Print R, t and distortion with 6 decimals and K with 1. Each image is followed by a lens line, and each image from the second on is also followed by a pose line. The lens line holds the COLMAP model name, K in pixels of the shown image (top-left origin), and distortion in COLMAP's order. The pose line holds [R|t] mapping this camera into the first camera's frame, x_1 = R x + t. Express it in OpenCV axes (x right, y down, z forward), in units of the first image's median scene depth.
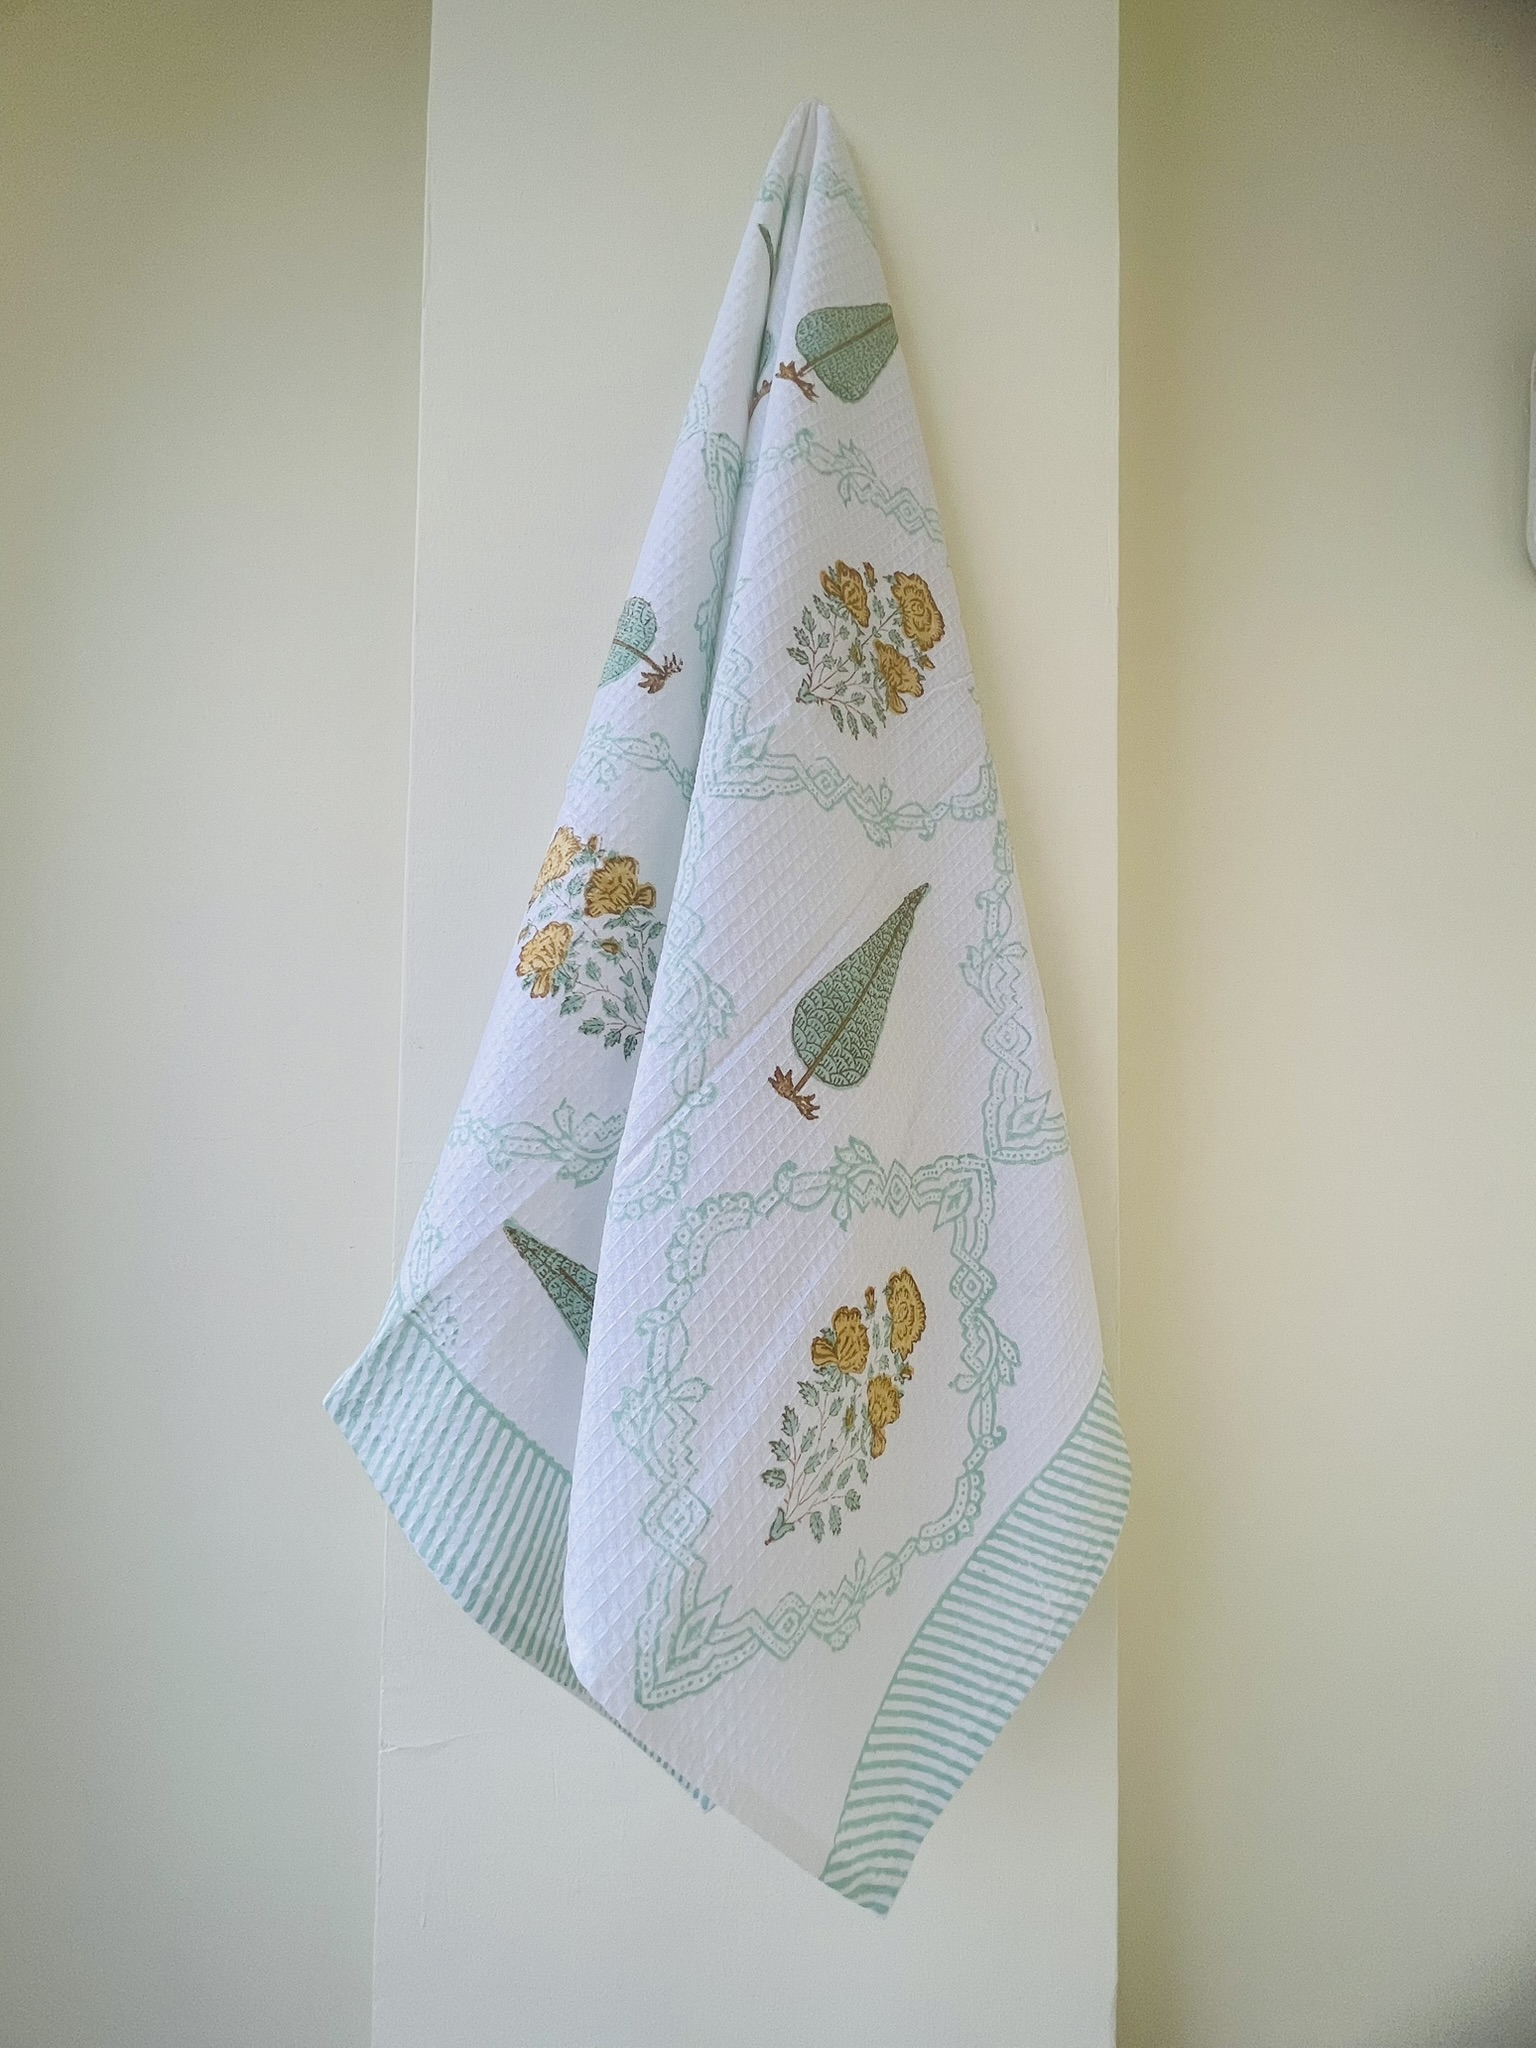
lens RADIAL K [[971.3, 0, 768.0], [0, 971.3, 1024.0], [0, 0, 1]] dist [-0.003222, 0.000125]
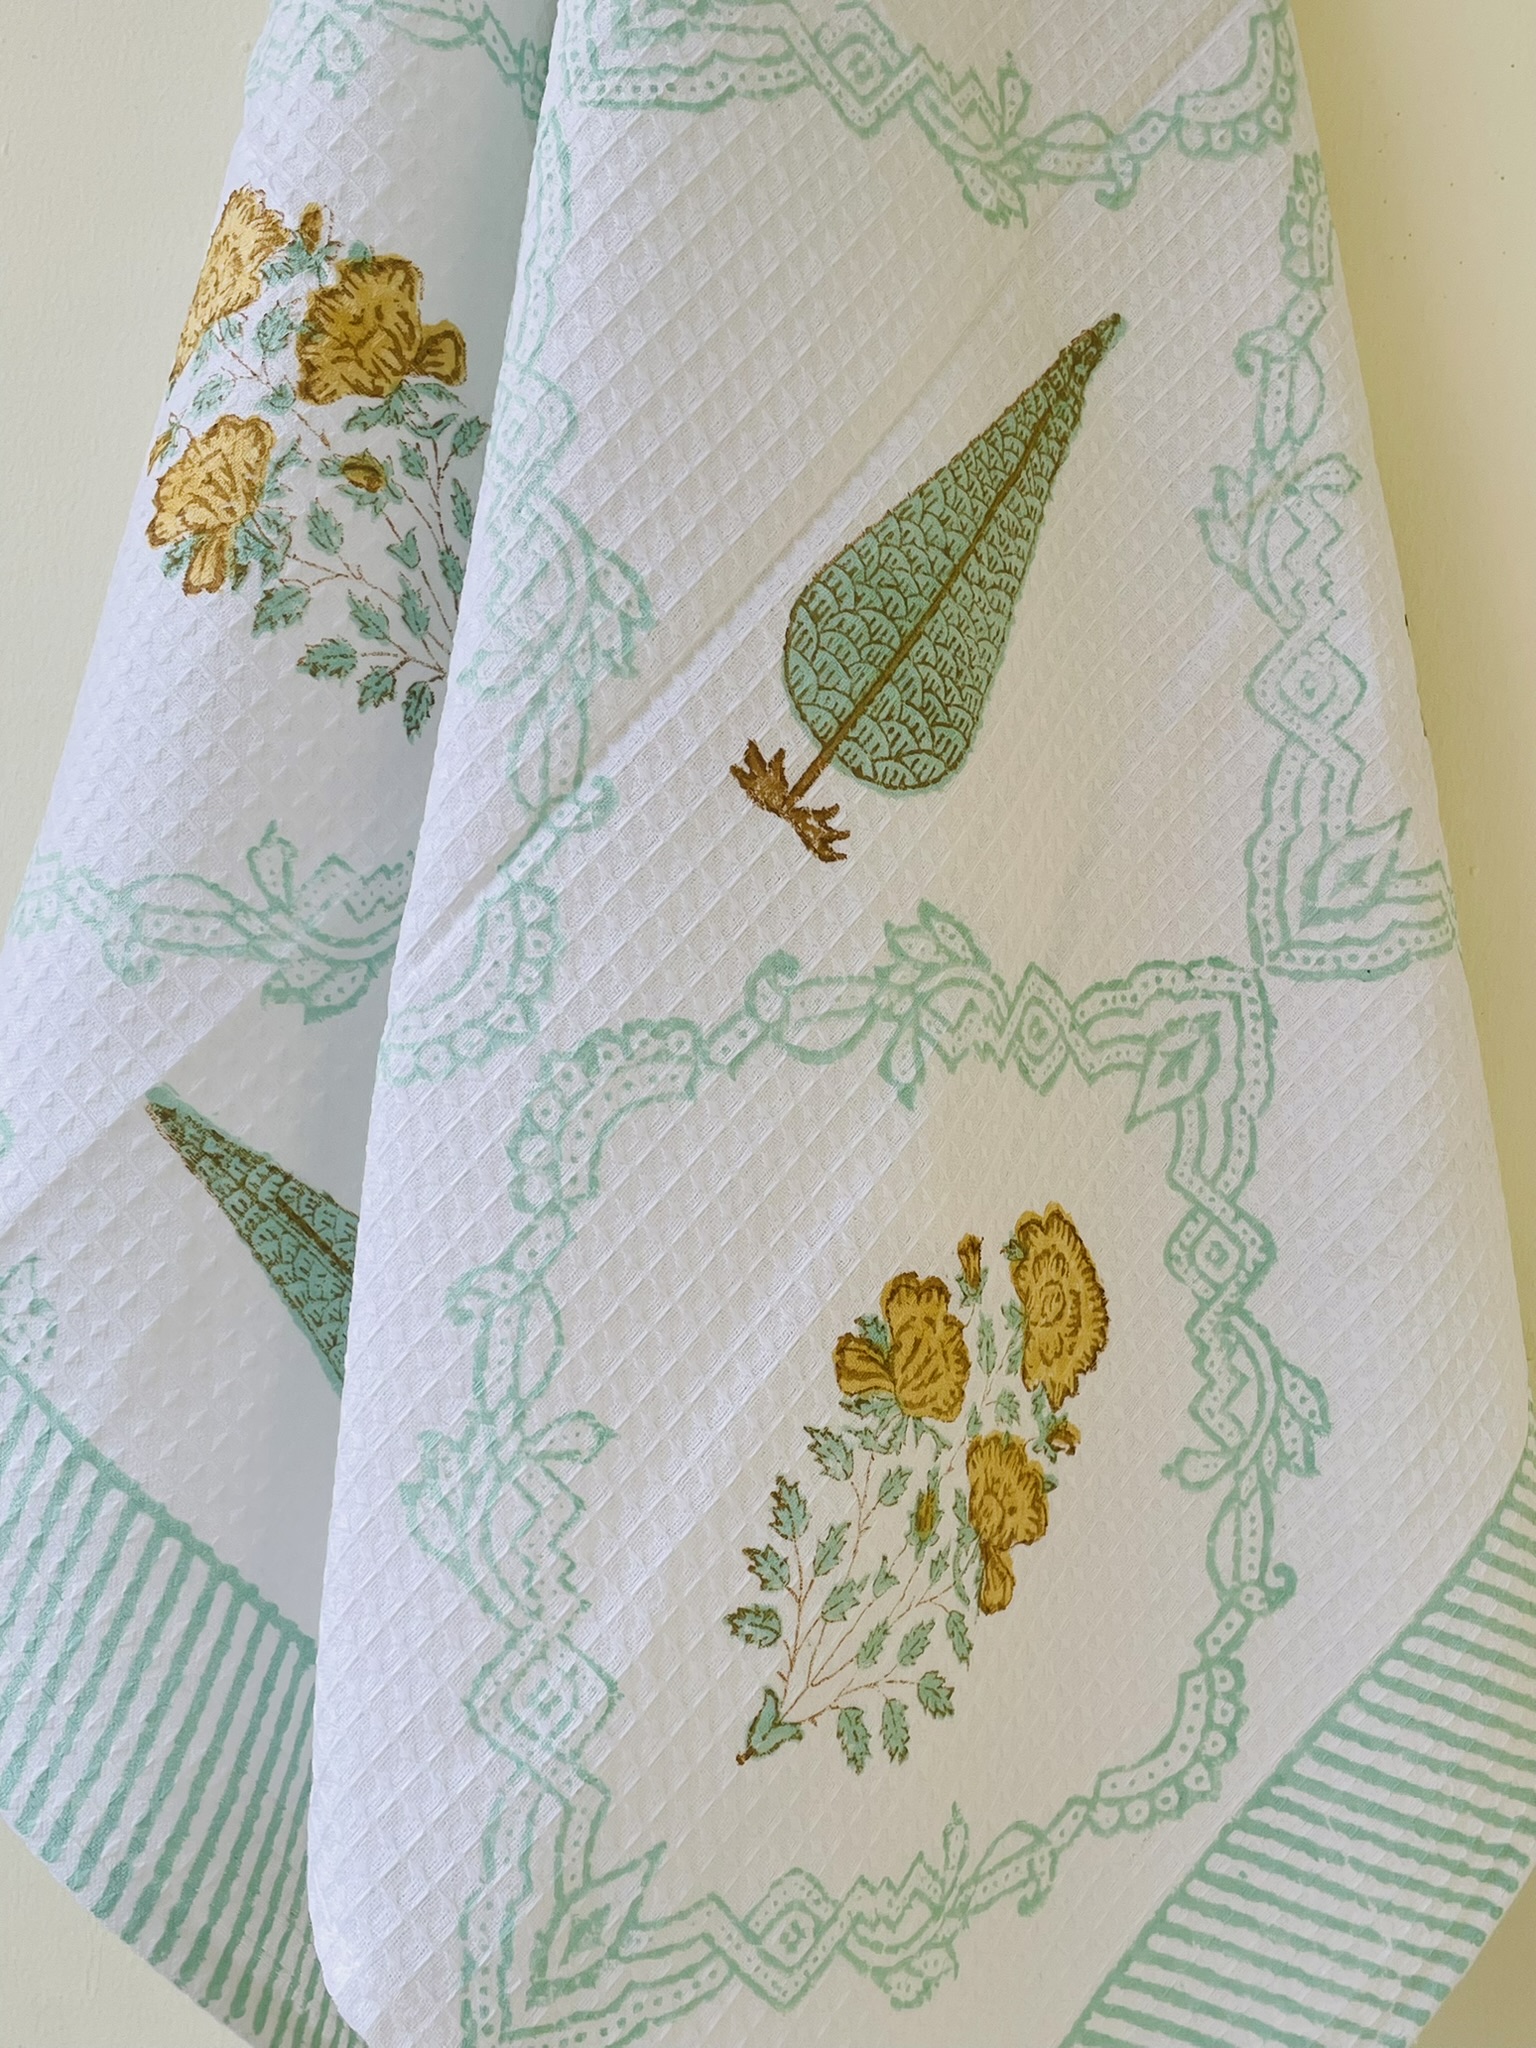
lens RADIAL K [[2514.0, 0, 768.0], [0, 2514.0, 1024.0], [0, 0, 1]] dist [0.128319, -0.284978]
pose [[0.999678, -0.017522, -0.018353, 0.035451], [0.019353, 0.994294, 0.104906, 0.050565], [0.016410, -0.105227, 0.994313, -0.149623]]
